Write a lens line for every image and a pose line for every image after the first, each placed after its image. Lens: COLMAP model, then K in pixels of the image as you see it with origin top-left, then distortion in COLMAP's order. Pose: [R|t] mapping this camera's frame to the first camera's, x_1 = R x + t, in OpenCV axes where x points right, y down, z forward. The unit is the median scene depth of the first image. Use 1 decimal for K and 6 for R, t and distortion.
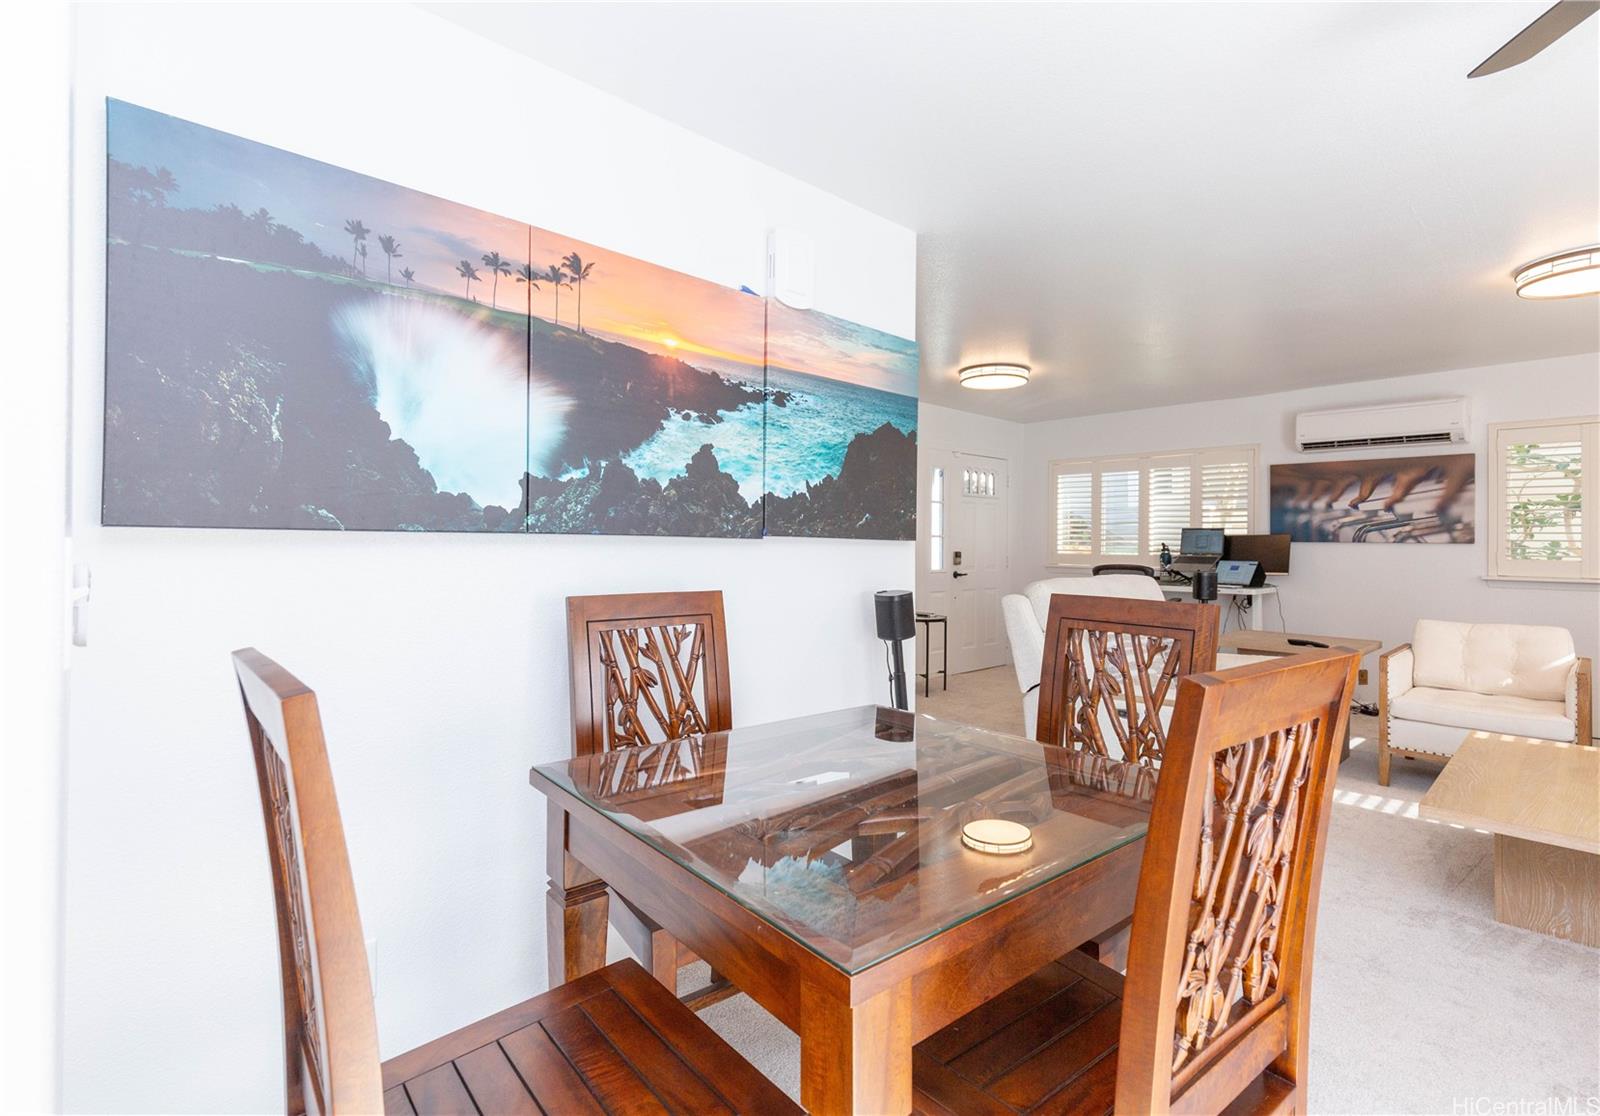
lens RADIAL K [[720.1, 0, 799.3], [0, 720.1, 552.1], [0, 0, 1]] dist [0.000185, -0.000020]
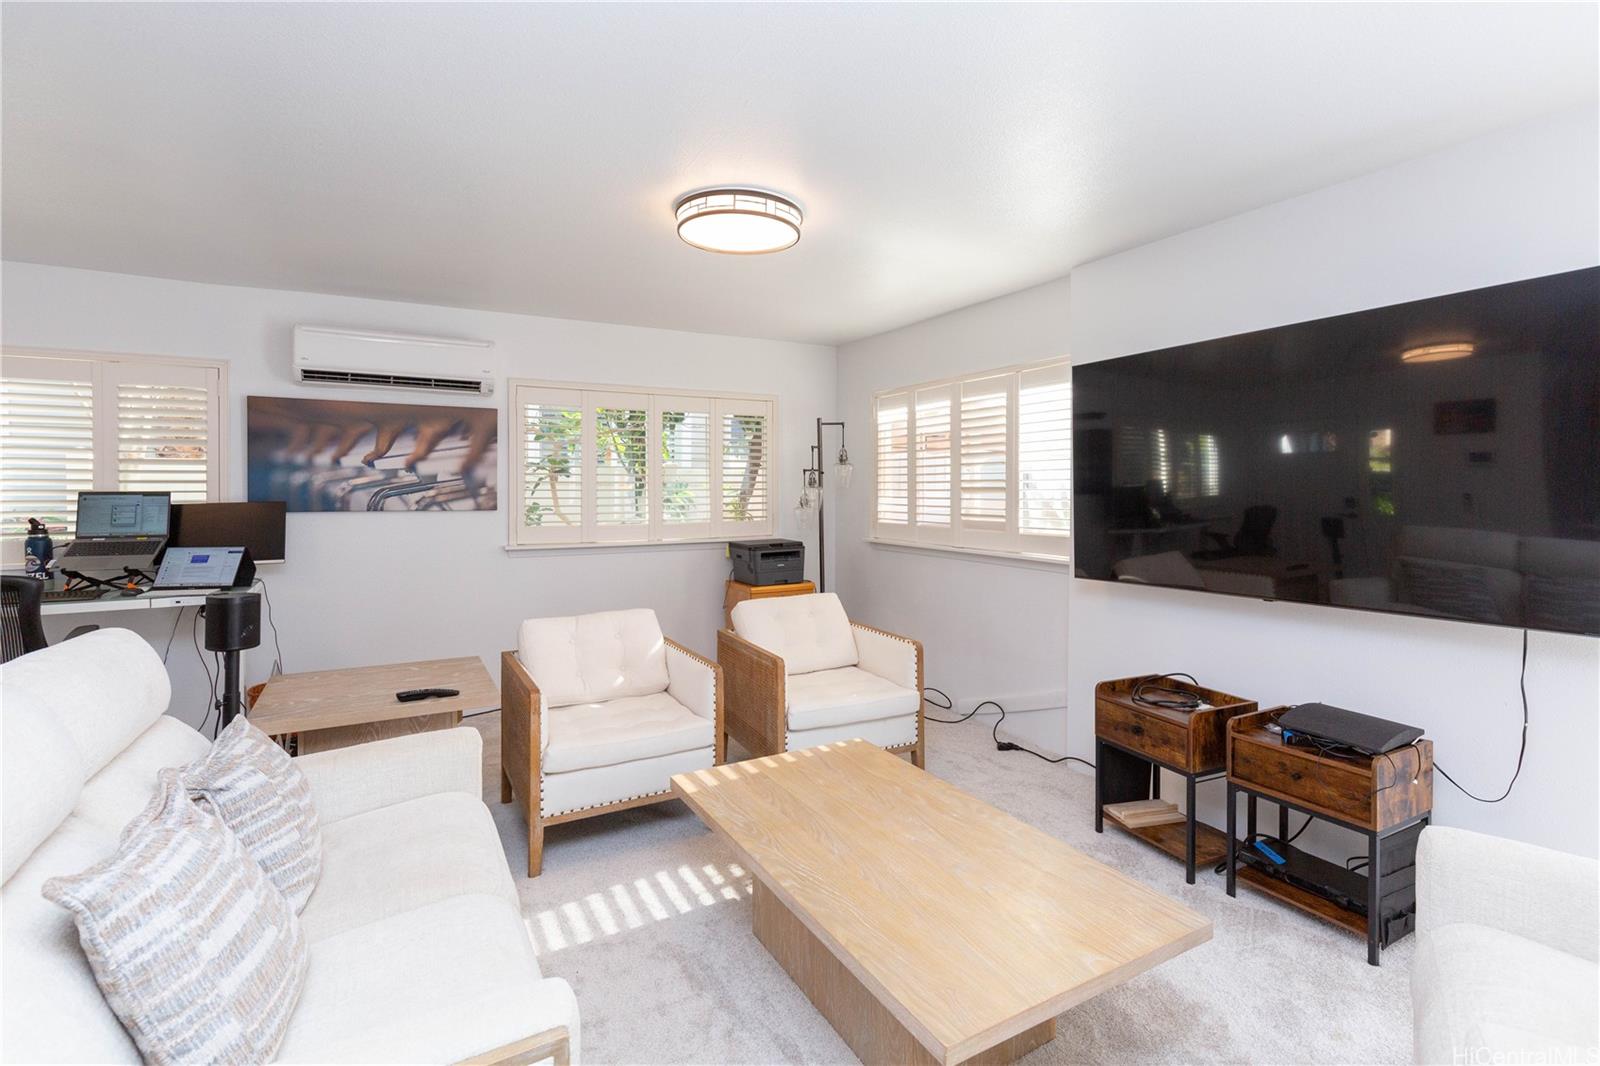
lens RADIAL K [[735.2, 0, 790.6], [0, 735.2, 485.2], [0, 0, 1]] dist [0.002296, -0.000112]
pose [[0.220061, -0.006236, 0.975466, 0.116708], [0.018514, 0.999826, 0.002215, -0.034198], [-0.975310, 0.017572, 0.220138, 0.400071]]
